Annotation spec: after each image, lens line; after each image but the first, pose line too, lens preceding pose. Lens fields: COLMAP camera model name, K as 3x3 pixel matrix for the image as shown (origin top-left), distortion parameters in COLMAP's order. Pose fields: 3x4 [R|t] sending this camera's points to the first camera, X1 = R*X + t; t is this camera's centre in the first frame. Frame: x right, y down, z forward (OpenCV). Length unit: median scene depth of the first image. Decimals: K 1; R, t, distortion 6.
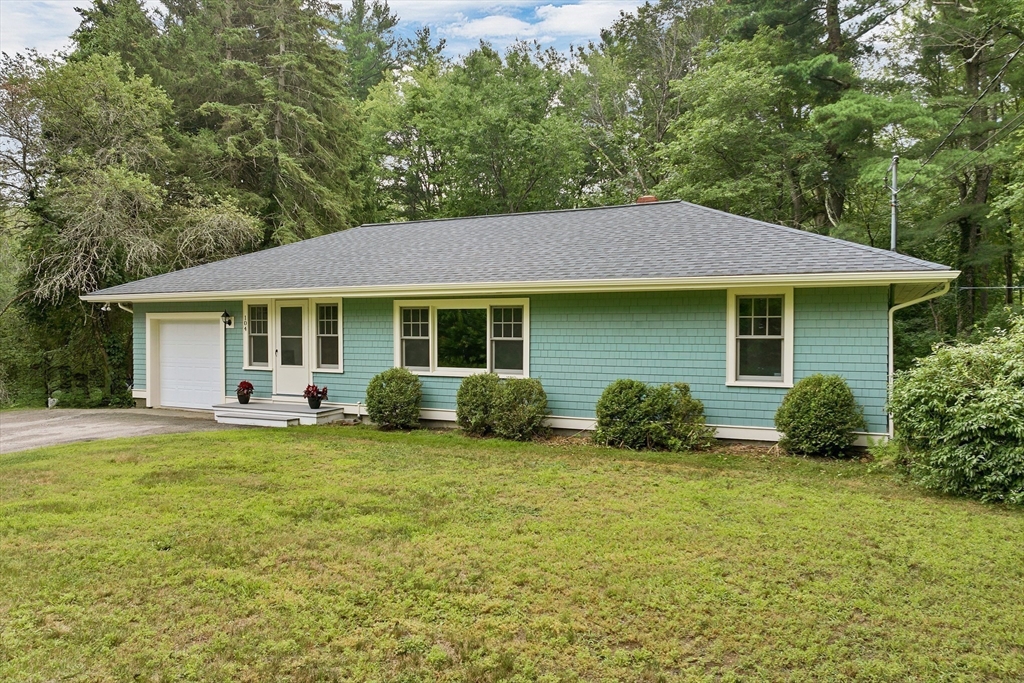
lens RADIAL K [[719.6, 0, 533.4], [0, 719.6, 342.6], [0, 0, 1]] dist [-0.027336, -0.002868]
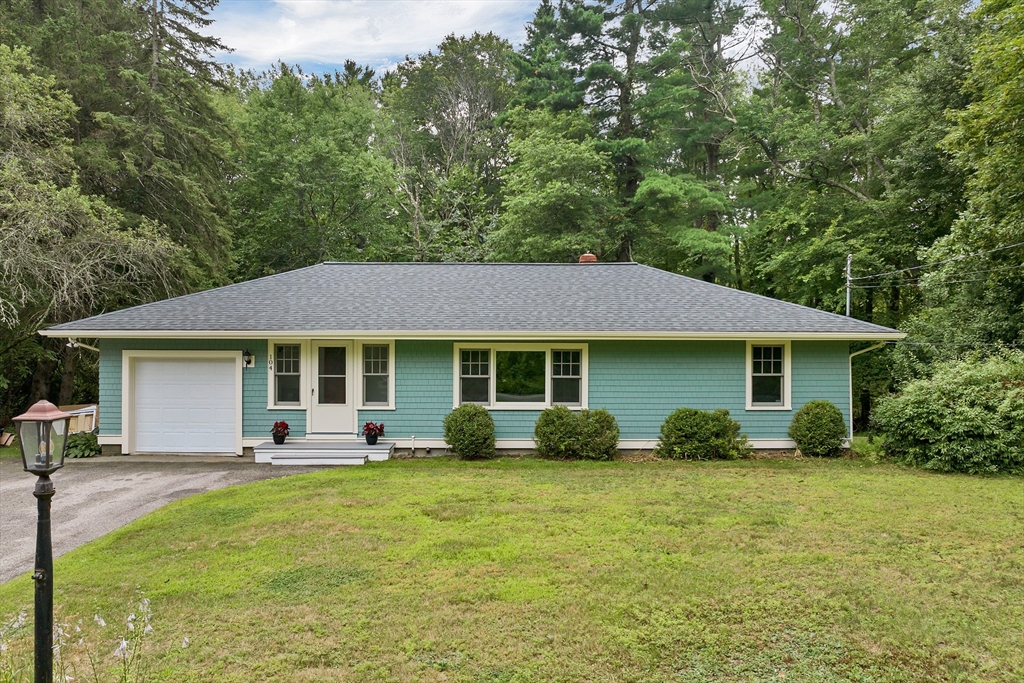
lens RADIAL K [[716.2, 0, 512.5], [0, 716.2, 341.0], [0, 0, 1]] dist [-0.022859, -0.001267]
pose [[0.901524, 0.006714, 0.432676, -0.612946], [0.006542, 0.999554, -0.029141, -0.029796], [-0.432679, 0.029102, 0.901078, -0.039670]]
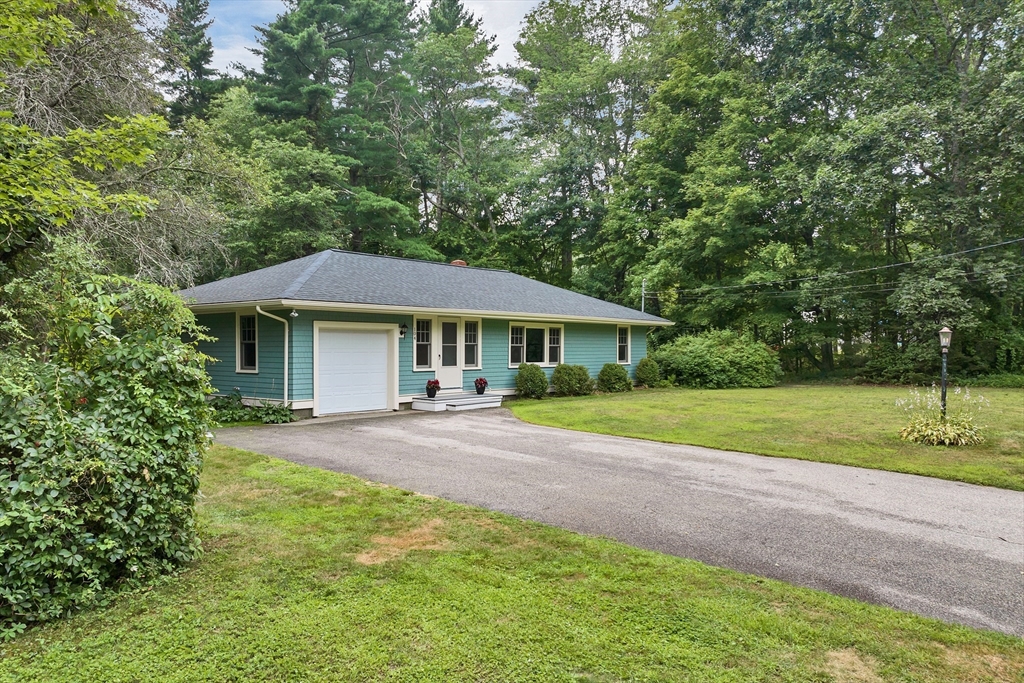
lens RADIAL K [[716.2, 0, 512.5], [0, 716.2, 341.0], [0, 0, 1]] dist [-0.022859, -0.001267]
pose [[0.254261, -0.003963, 0.967128, -1.795239], [-0.000064, 0.999992, 0.004114, -0.022898], [-0.967136, -0.001108, 0.254258, 0.609786]]
